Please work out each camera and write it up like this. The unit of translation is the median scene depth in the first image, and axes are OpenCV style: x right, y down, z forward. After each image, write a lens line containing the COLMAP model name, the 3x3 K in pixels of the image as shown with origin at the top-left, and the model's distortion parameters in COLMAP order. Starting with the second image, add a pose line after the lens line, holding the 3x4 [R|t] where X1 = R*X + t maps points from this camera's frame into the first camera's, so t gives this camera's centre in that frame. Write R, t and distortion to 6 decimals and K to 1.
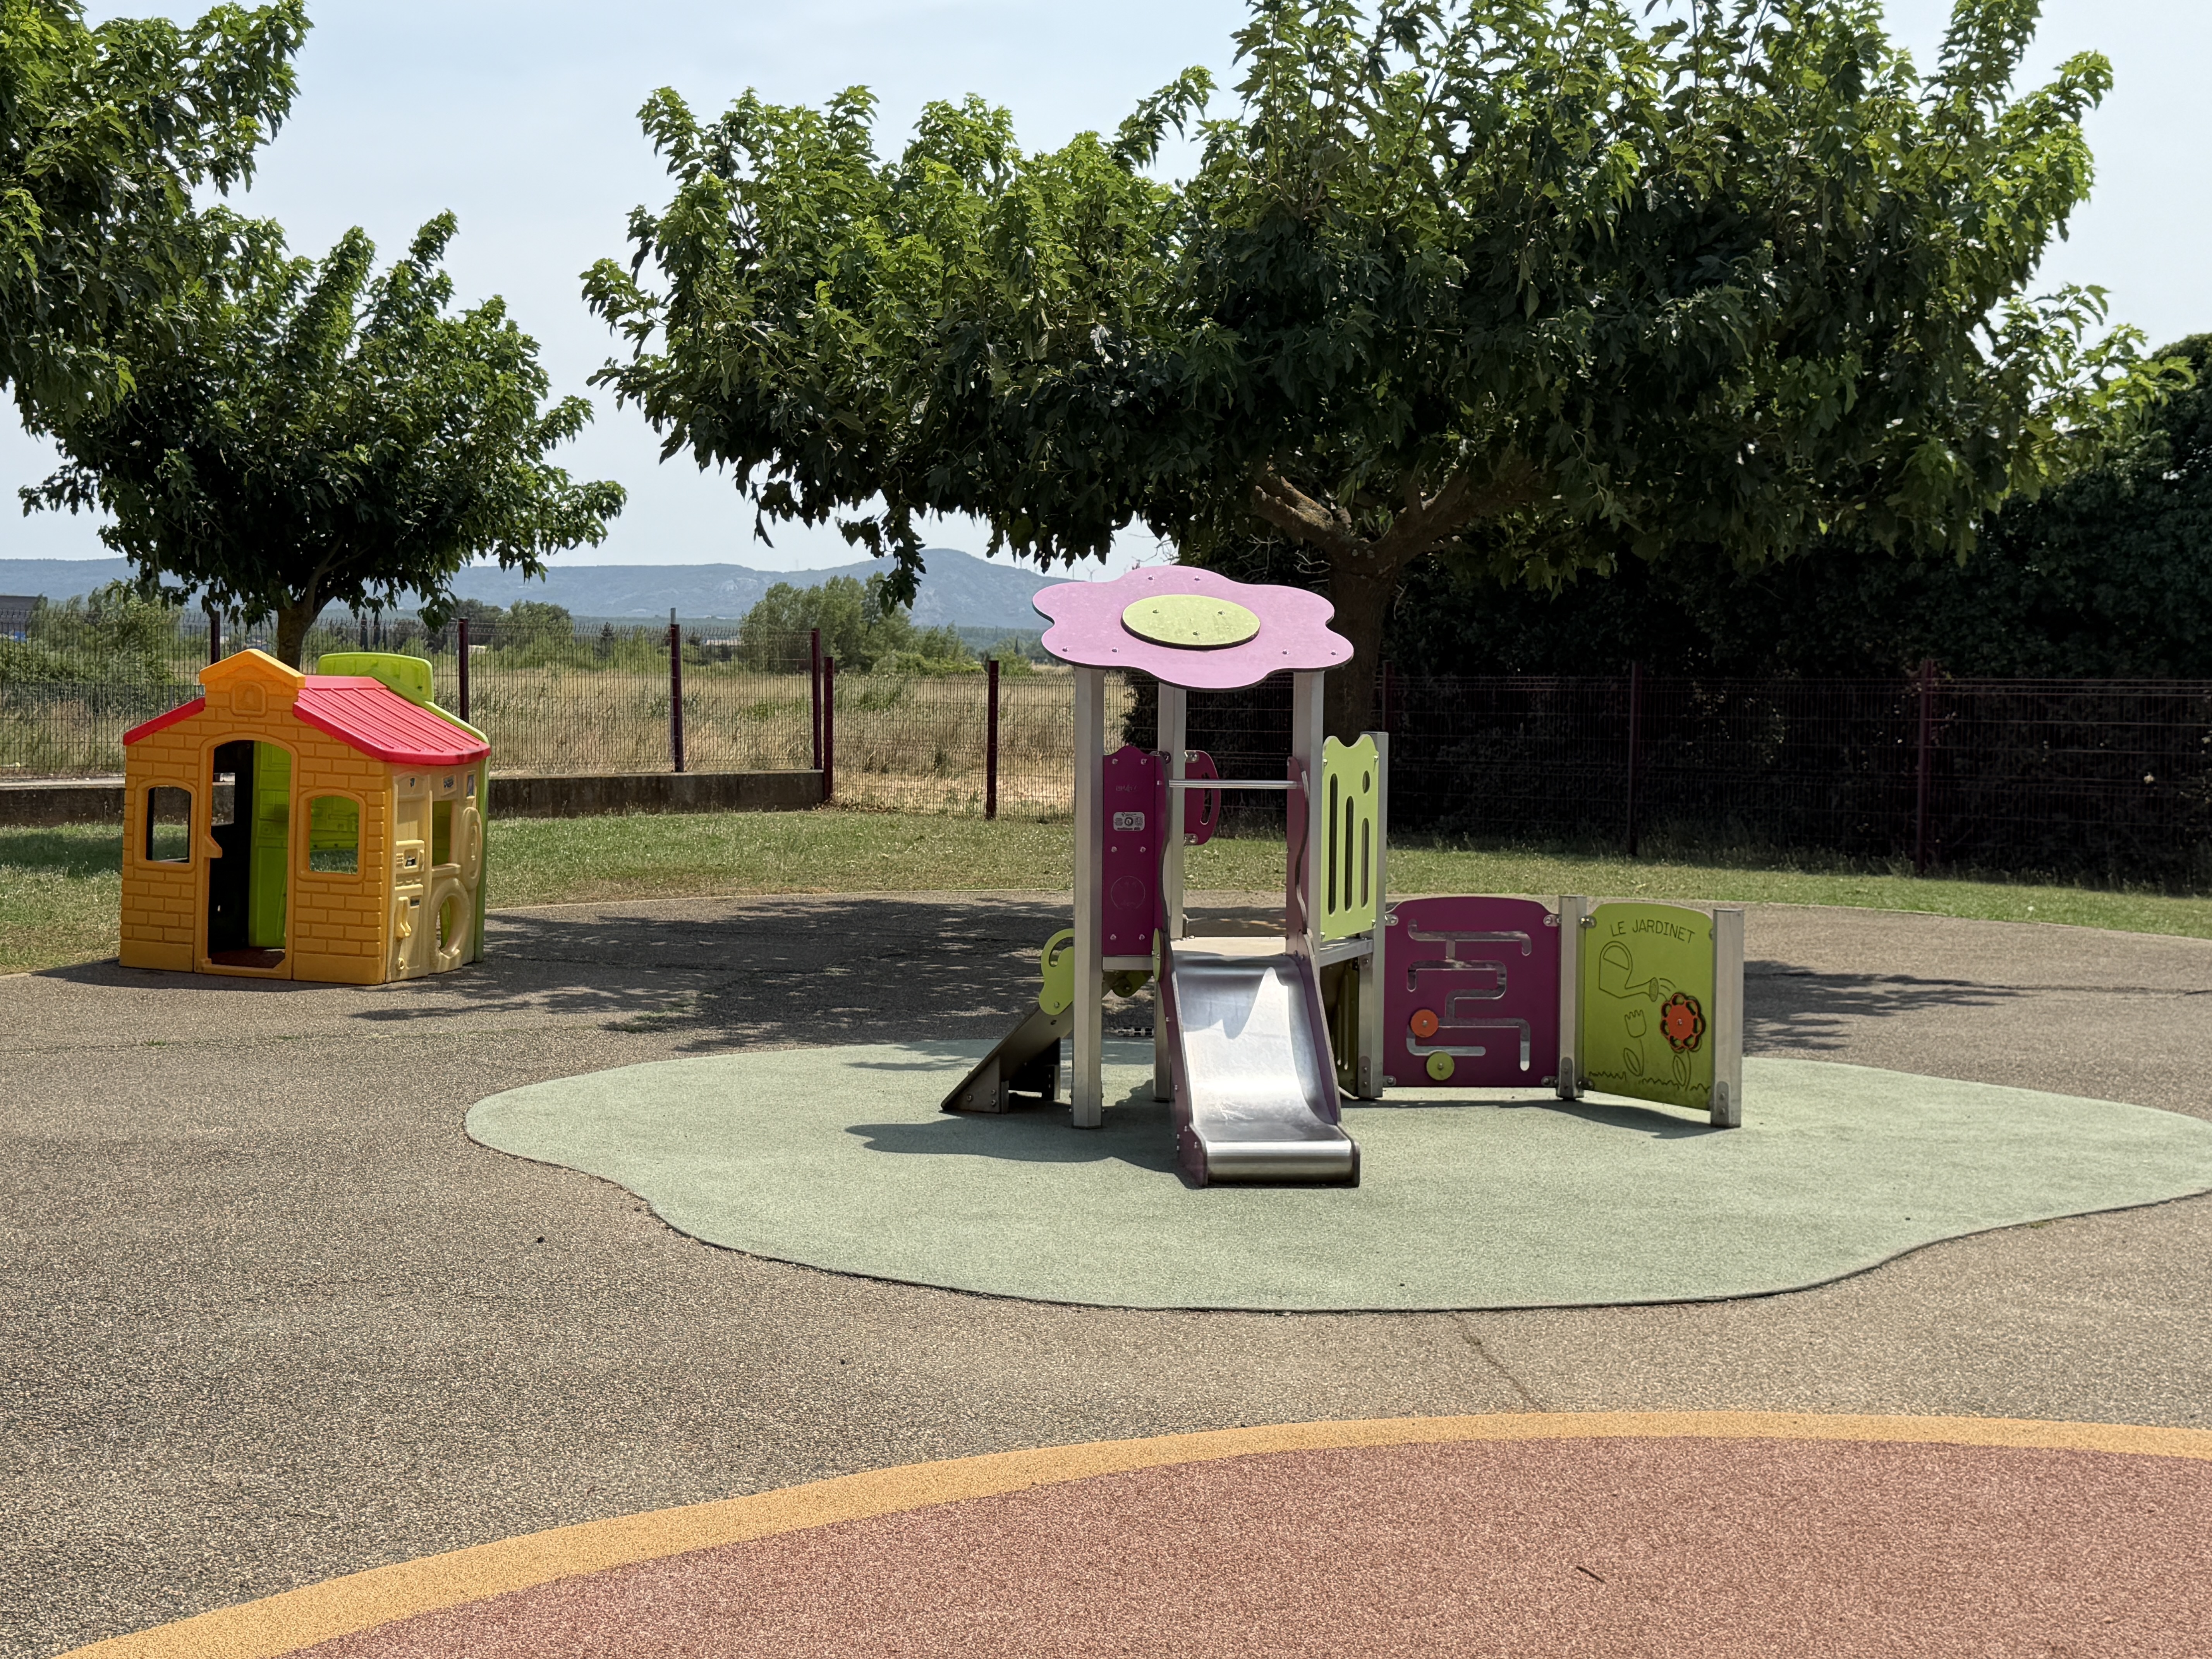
lens RADIAL K [[2751.7, 0, 1100.9], [0, 2751.7, 833.0], [0, 0, 1]] dist [0.112697, 0.000000]
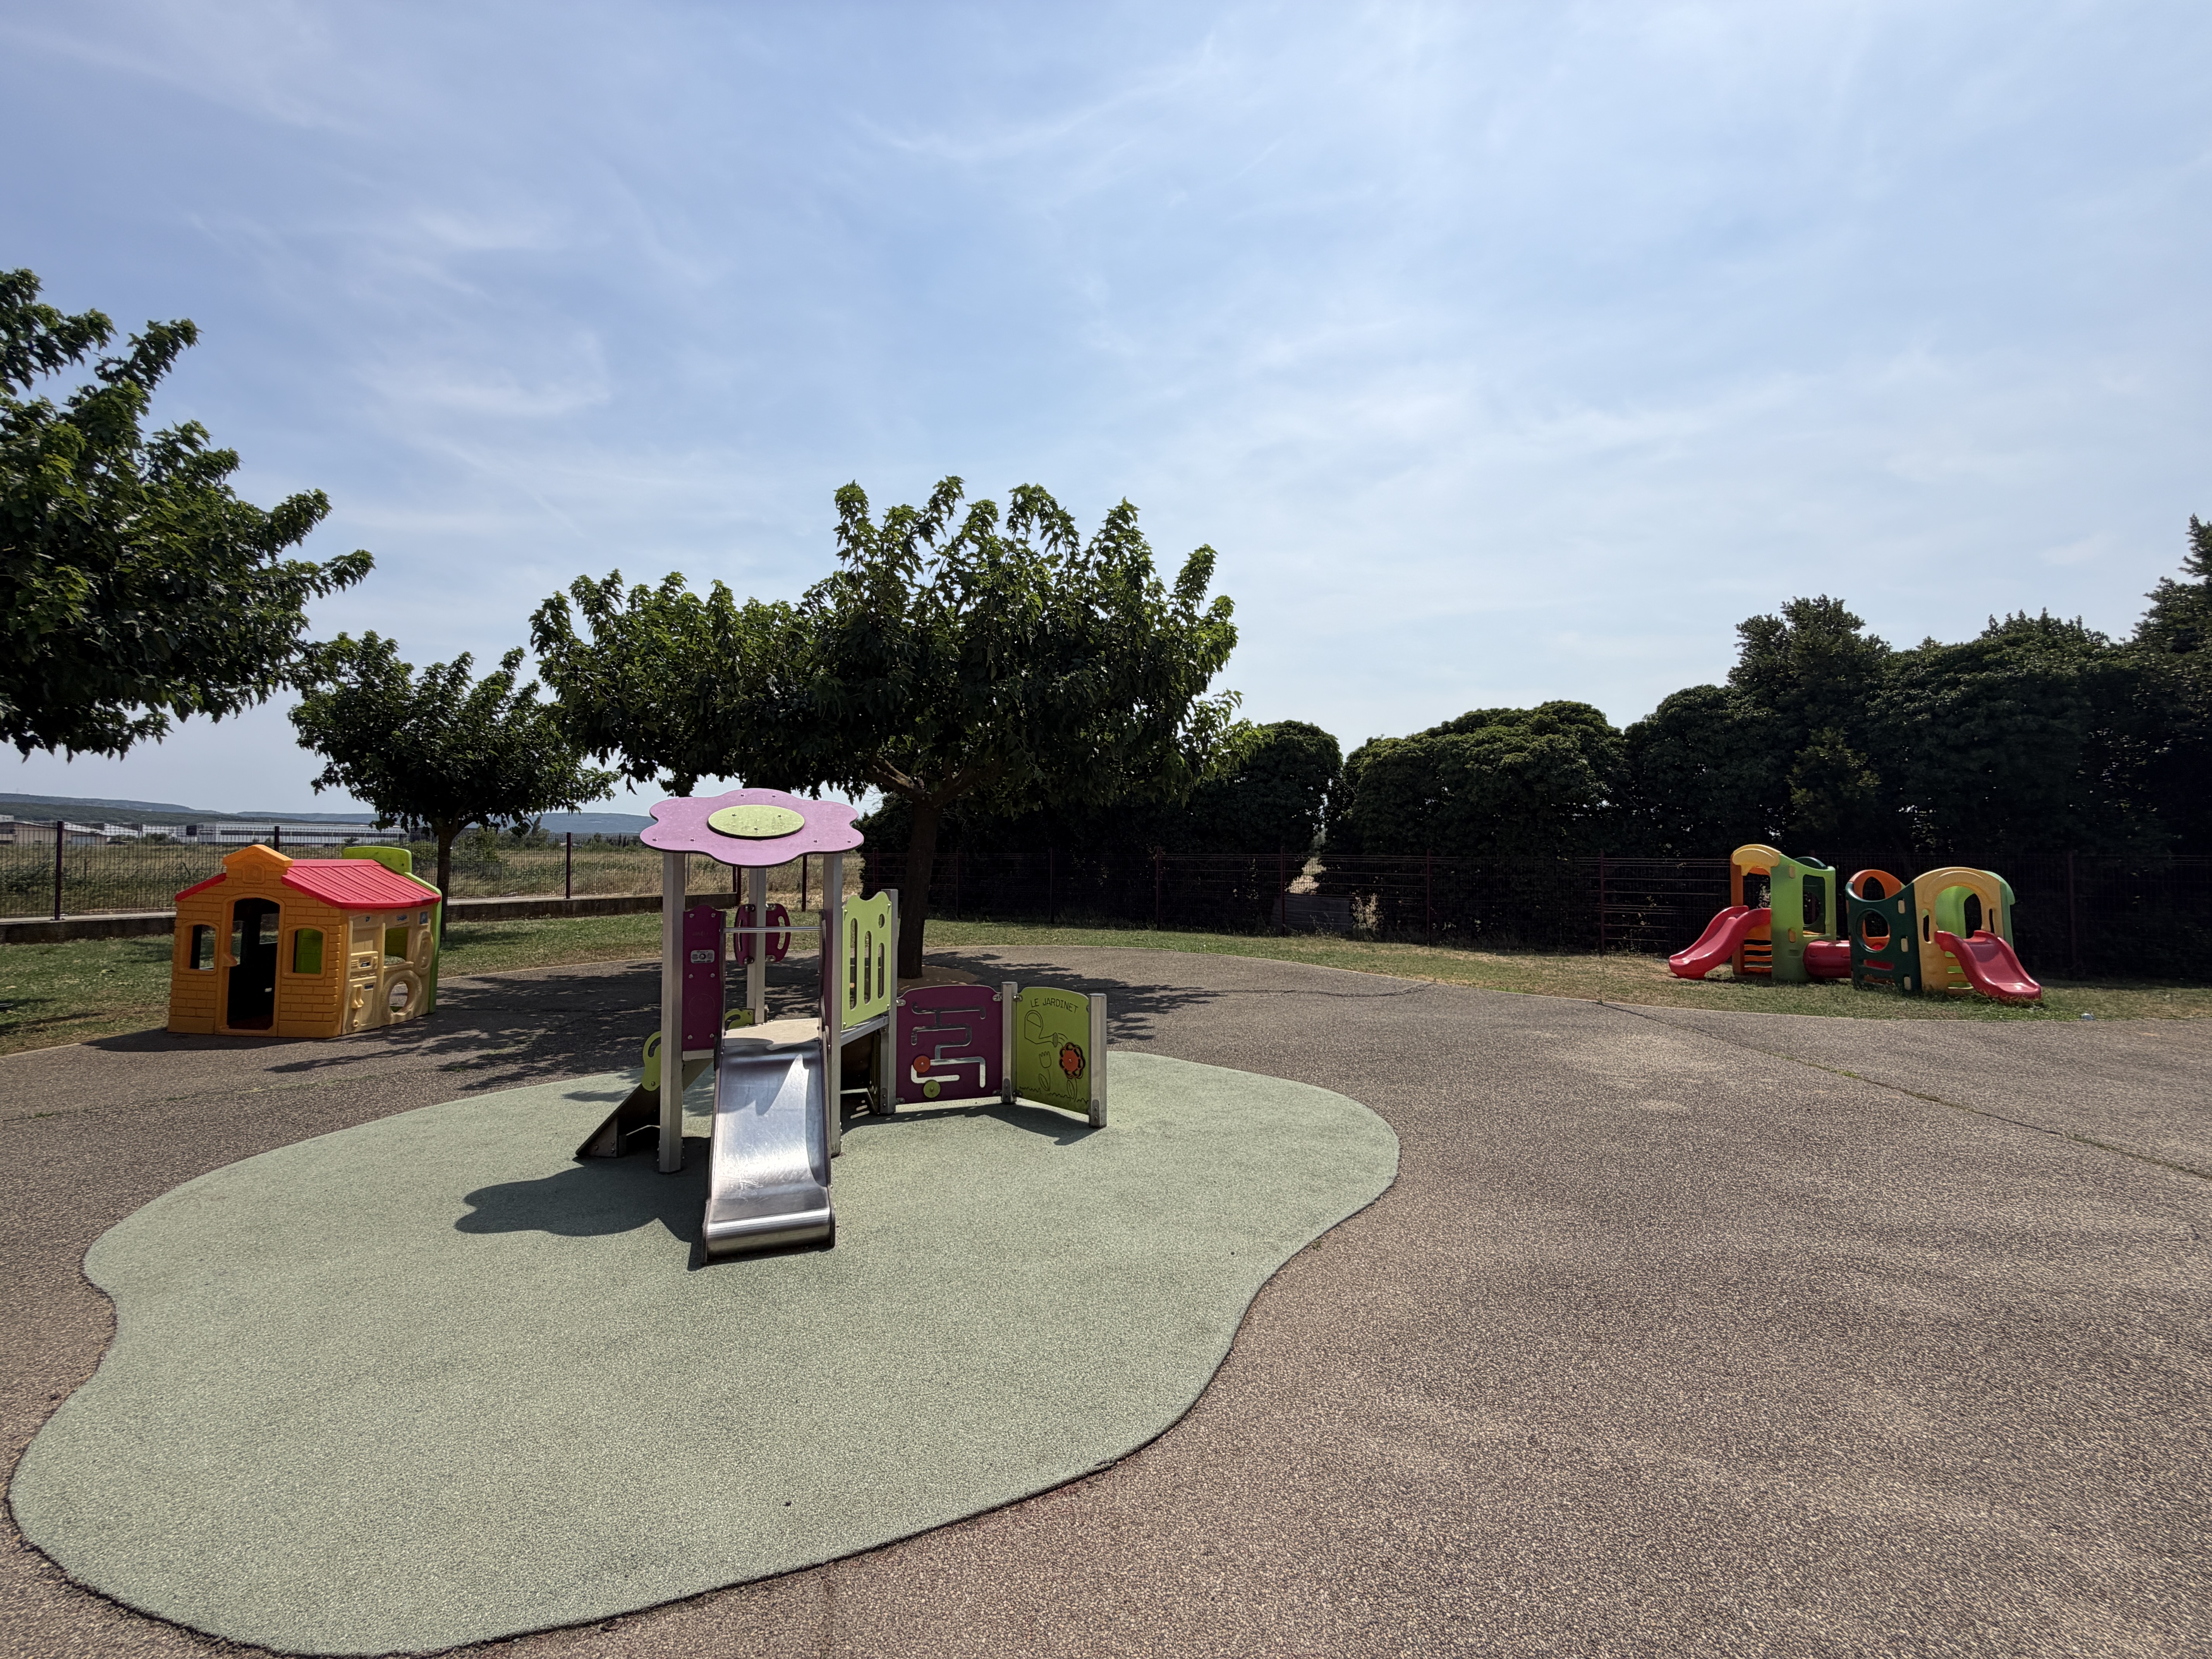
lens RADIAL K [[887.9, 0, 1103.9], [0, 887.9, 830.9], [0, 0, 1]] dist [0.000694, 0.000036]
pose [[0.970209, -0.000269, 0.242271, 0.071771], [0.020098, 0.996642, -0.079379, -0.020281], [-0.241436, 0.081883, 0.966956, 0.337870]]
